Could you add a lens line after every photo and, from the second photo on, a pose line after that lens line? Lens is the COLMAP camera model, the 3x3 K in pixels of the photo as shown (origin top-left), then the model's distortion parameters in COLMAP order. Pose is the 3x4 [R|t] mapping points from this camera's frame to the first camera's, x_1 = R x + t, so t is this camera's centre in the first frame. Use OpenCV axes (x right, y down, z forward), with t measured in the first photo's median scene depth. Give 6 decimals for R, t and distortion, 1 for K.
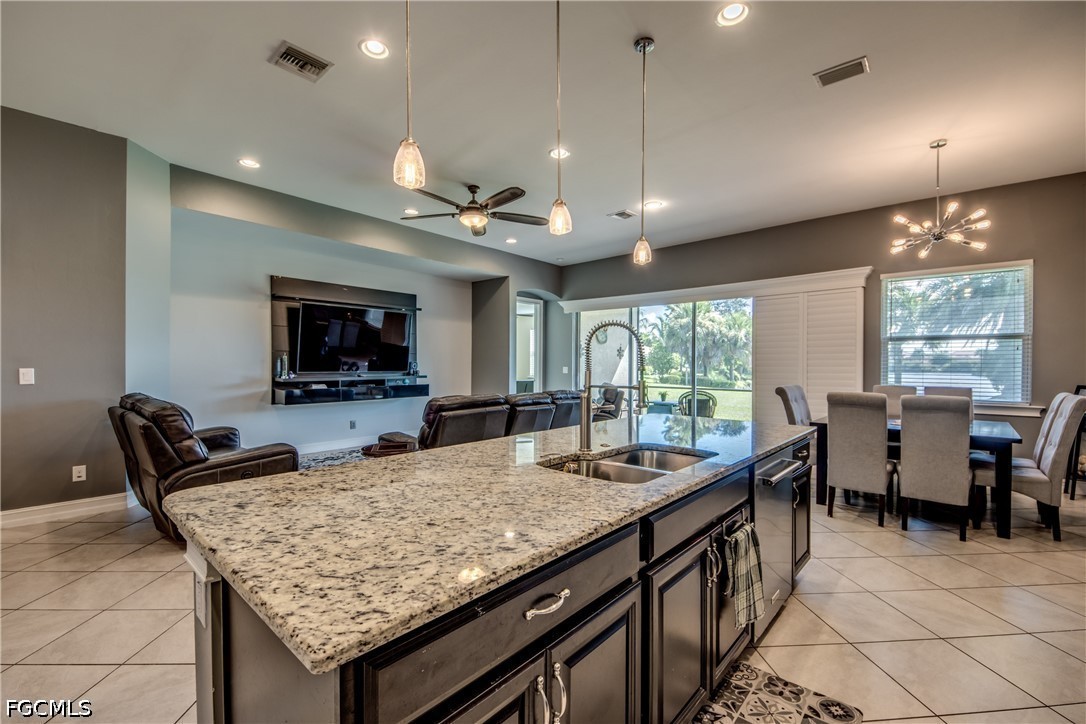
lens RADIAL K [[451.3, 0, 545.5], [0, 451.3, 365.1], [0, 0, 1]] dist [0.042614, -0.032018]
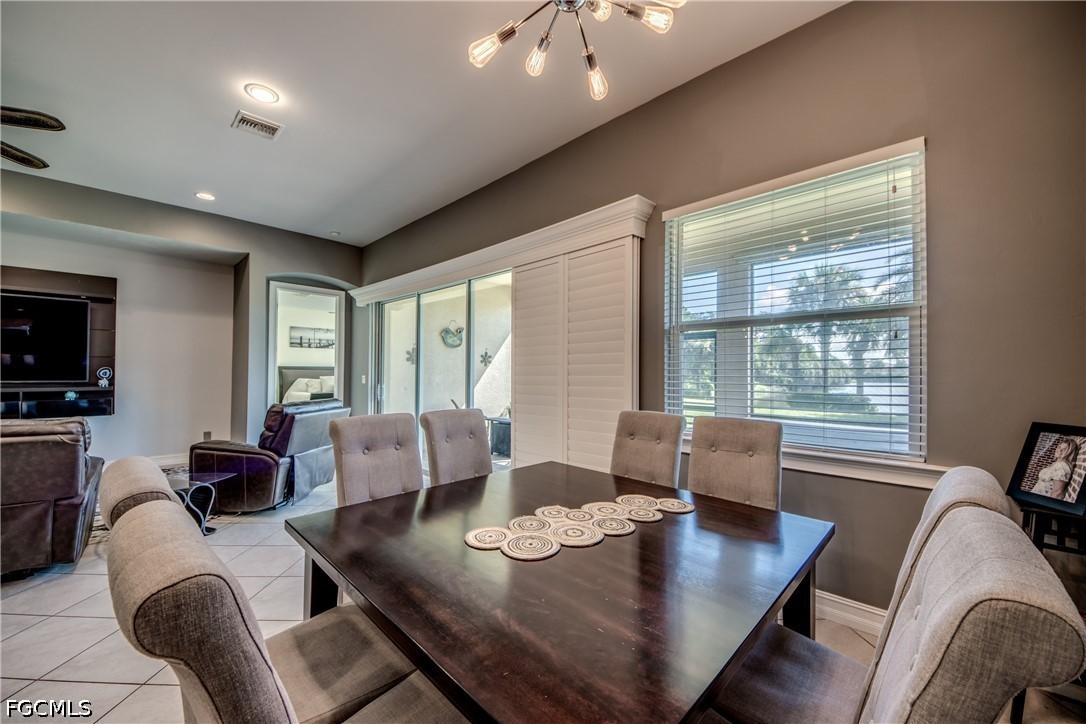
lens RADIAL K [[403.2, 0, 537.4], [0, 403.2, 367.2], [0, 0, 1]] dist [0.033287, -0.023166]
pose [[0.999134, 0.003273, -0.041482, 0.856504], [-0.003876, 0.999888, -0.014469, -0.004014], [0.041430, 0.014617, 0.999034, 0.707419]]
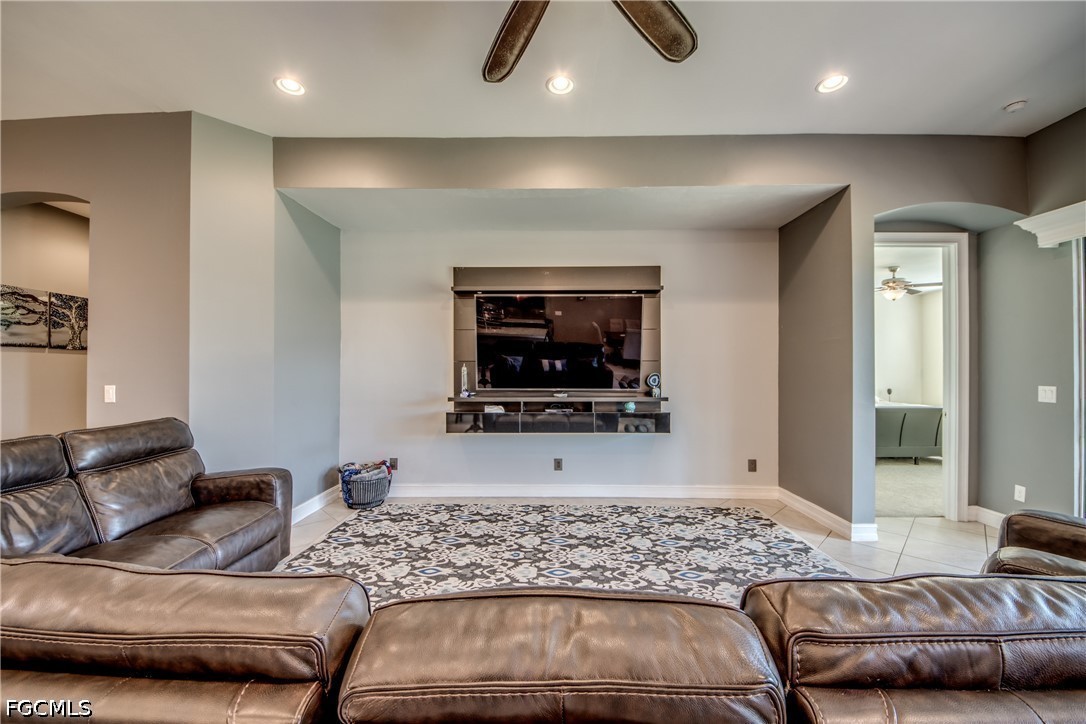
lens RADIAL K [[403.2, 0, 537.4], [0, 403.2, 367.2], [0, 0, 1]] dist [0.033287, -0.023166]
pose [[0.644615, -0.008597, -0.764459, 0.055824], [-0.002100, 0.999913, -0.013016, -0.018010], [0.764505, 0.009996, 0.644541, 1.008170]]
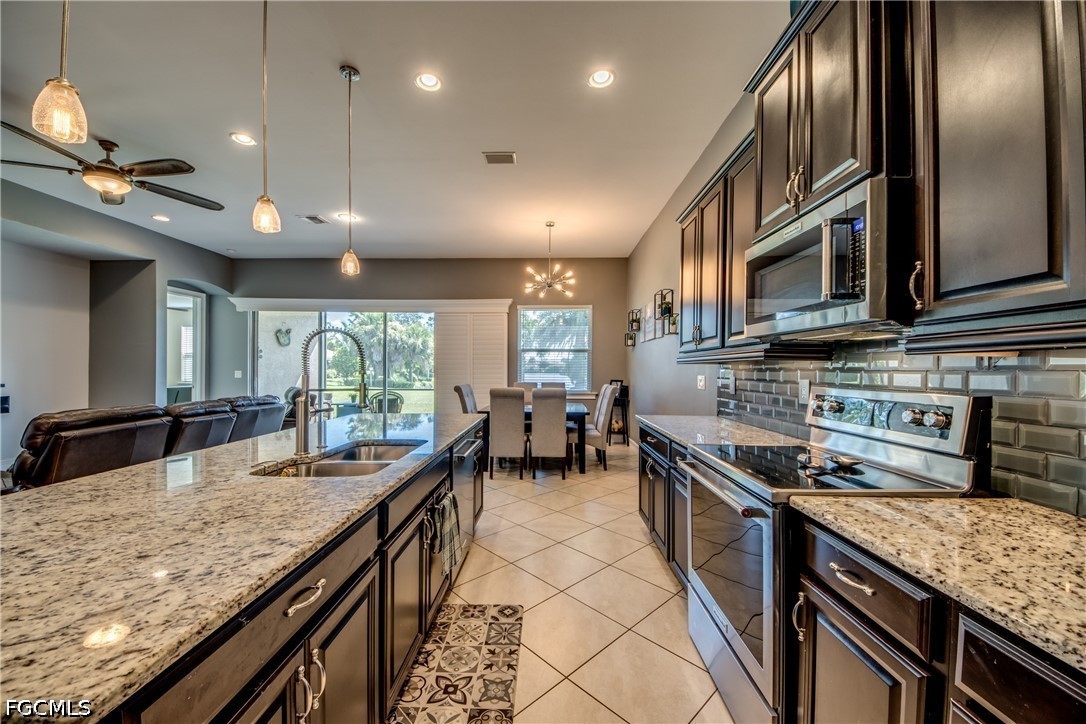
lens RADIAL K [[403.2, 0, 537.4], [0, 403.2, 367.2], [0, 0, 1]] dist [0.033287, -0.023166]
pose [[0.768043, 0.000493, 0.640398, -0.044147], [0.001317, 0.999996, -0.002350, -0.000855], [-0.640397, 0.002648, 0.768040, -0.015870]]
